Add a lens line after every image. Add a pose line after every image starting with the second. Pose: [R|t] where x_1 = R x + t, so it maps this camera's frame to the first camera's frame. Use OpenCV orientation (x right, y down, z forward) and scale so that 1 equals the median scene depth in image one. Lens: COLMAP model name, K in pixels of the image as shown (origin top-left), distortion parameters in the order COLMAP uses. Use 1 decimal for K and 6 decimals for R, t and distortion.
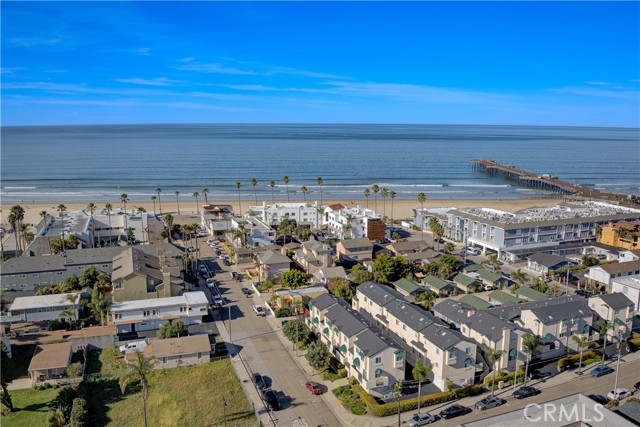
lens RADIAL K [[532.3, 0, 323.5], [0, 532.3, 215.9], [0, 0, 1]] dist [-0.100108, -0.022470]
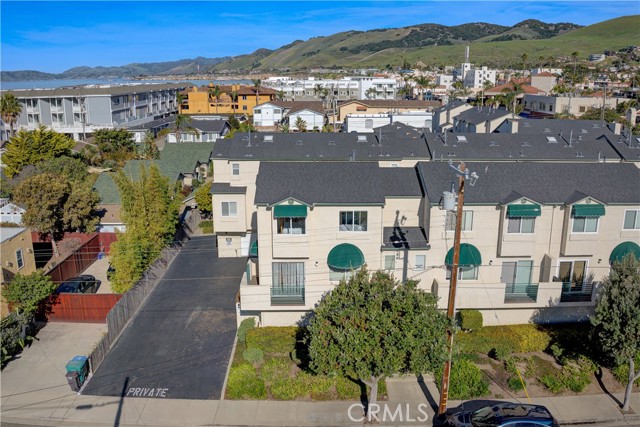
lens RADIAL K [[532.3, 0, 326.2], [0, 532.3, 207.8], [0, 0, 1]] dist [-0.100108, -0.022470]
pose [[0.333828, -0.229261, 0.914330, -0.164825], [0.162046, 0.969490, 0.183928, 0.092570], [-0.928601, 0.086763, 0.360793, 0.656802]]
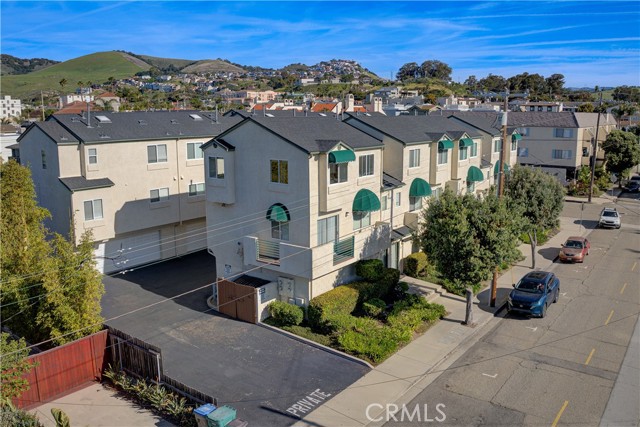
lens RADIAL K [[532.3, 0, 323.6], [0, 532.3, 209.0], [0, 0, 1]] dist [-0.100108, -0.022470]
pose [[-0.546016, -0.150604, 0.824126, -0.144778], [0.144407, 0.952066, 0.269660, 0.094102], [-0.825235, 0.266248, -0.498095, 0.812209]]
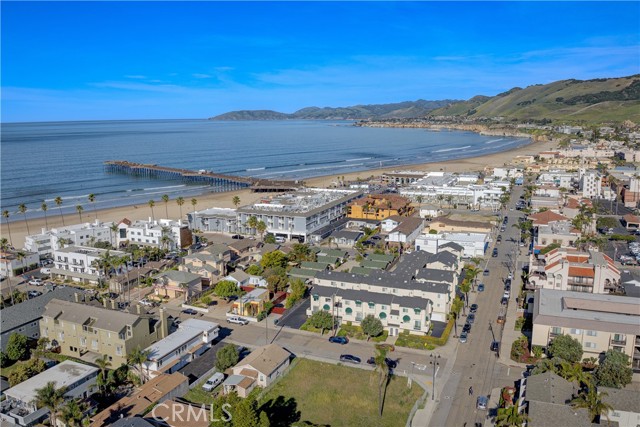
lens RADIAL K [[532.3, 0, 324.7], [0, 532.3, 211.6], [0, 0, 1]] dist [-0.100108, -0.022470]
pose [[0.678964, -0.133106, 0.722004, -0.618072], [0.131480, 0.989574, 0.058792, -0.065608], [-0.722302, 0.055012, 0.689386, 0.108071]]
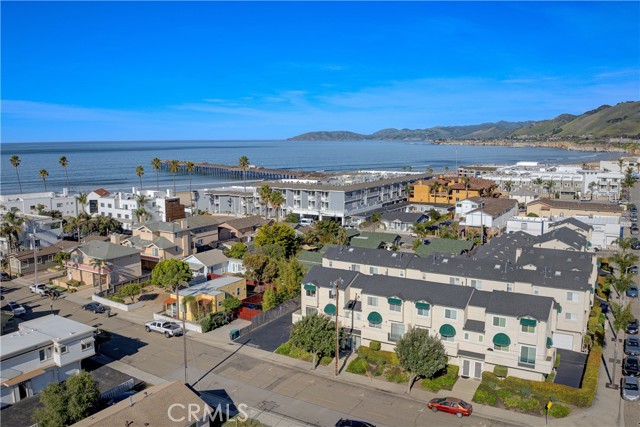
lens RADIAL K [[532.3, 0, 324.2], [0, 532.3, 210.8], [0, 0, 1]] dist [-0.100108, -0.022470]
pose [[0.778808, -0.087197, 0.621172, -0.268922], [0.112217, 0.993683, -0.001207, 0.062655], [-0.617143, 0.070646, 0.783673, 0.380595]]
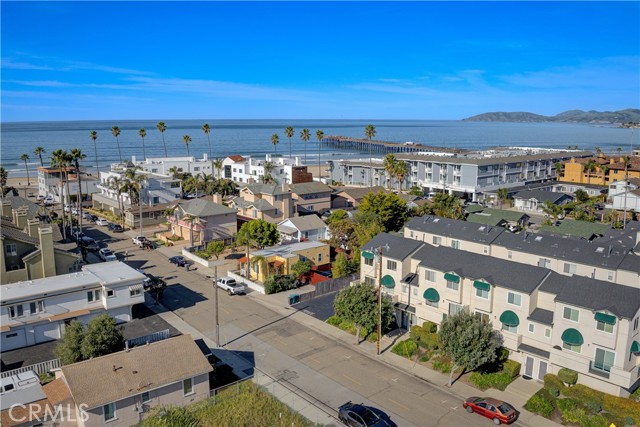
lens RADIAL K [[532.3, 0, 323.0], [0, 532.3, 209.1], [0, 0, 1]] dist [-0.100108, -0.022470]
pose [[0.938499, -0.058417, 0.340303, -0.177417], [0.060368, 0.998164, 0.004862, 0.085049], [-0.339963, 0.015981, 0.940303, 0.375172]]
